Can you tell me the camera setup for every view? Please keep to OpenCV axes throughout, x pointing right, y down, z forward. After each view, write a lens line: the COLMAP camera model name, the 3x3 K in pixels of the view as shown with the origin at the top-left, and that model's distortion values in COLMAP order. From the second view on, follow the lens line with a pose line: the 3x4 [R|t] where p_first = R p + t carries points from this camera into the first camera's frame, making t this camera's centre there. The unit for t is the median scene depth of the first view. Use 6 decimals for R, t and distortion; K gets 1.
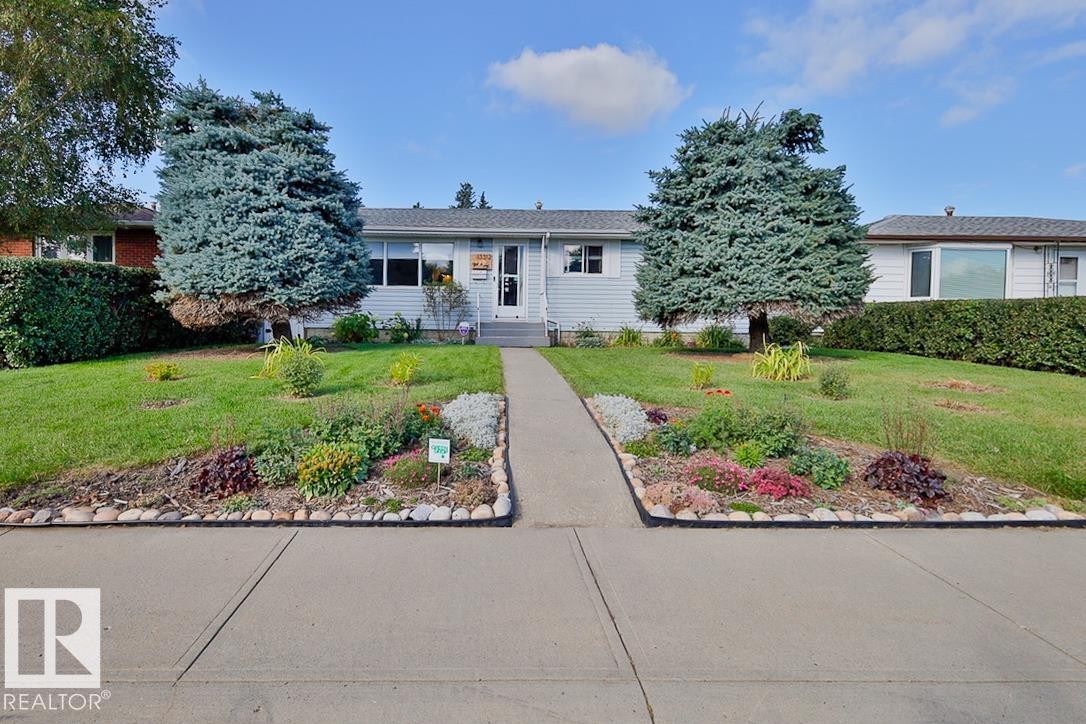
lens RADIAL K [[508.5, 0, 496.0], [0, 508.5, 308.5], [0, 0, 1]] dist [0.013768, -0.000232]
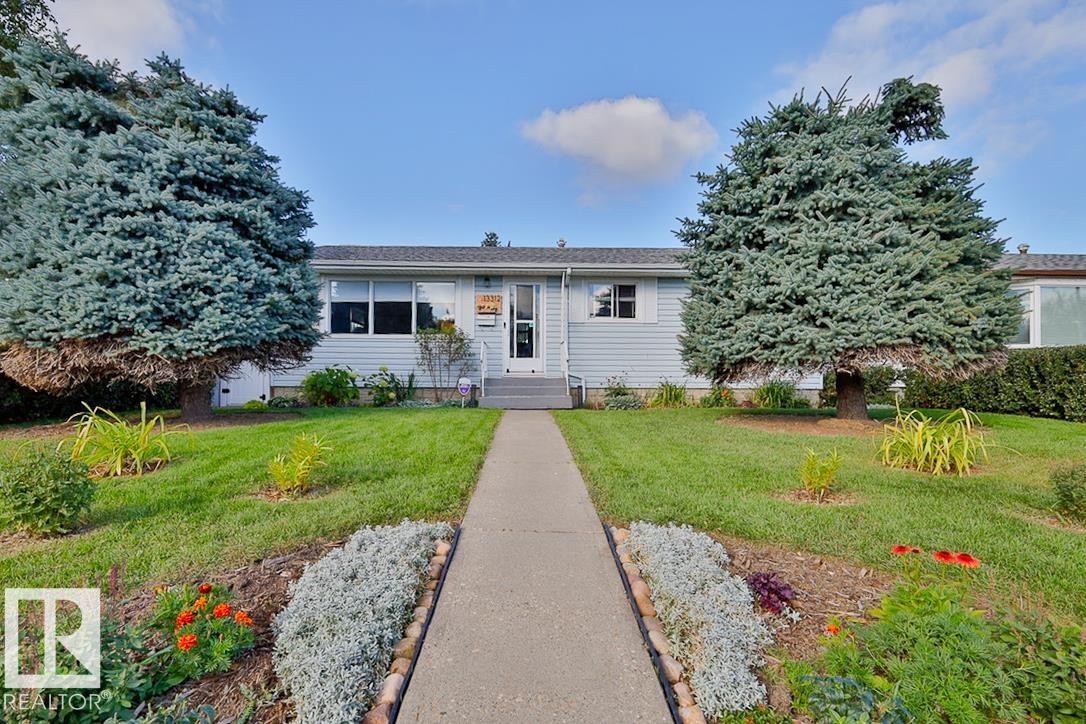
lens RADIAL K [[513.1, 0, 541.0], [0, 513.1, 345.3], [0, 0, 1]] dist [0.009208, -0.000591]
pose [[0.999605, -0.005968, 0.027454, 0.056925], [0.006884, 0.999418, -0.033400, 0.004235], [-0.027238, 0.033576, 0.999065, 0.305321]]
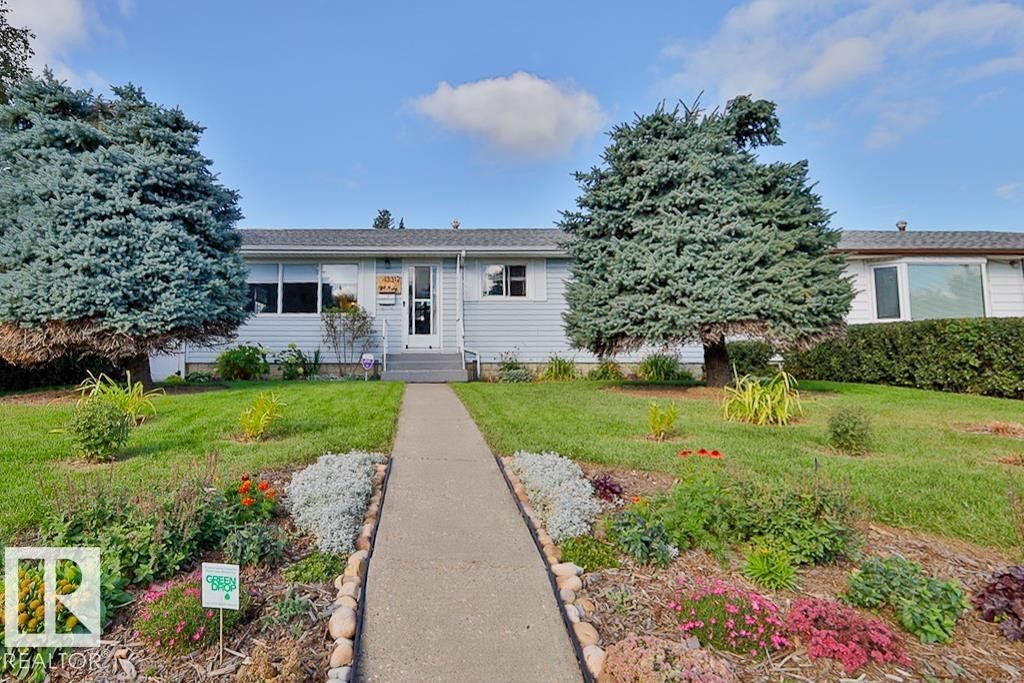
lens RADIAL K [[527.8, 0, 423.0], [0, 527.8, 285.9], [0, 0, 1]] dist [0.008622, 0.000947]
pose [[0.999897, -0.011891, 0.008053, 0.039975], [0.012657, 0.994614, -0.102869, 0.009068], [-0.006786, 0.102960, 0.994662, 0.158224]]
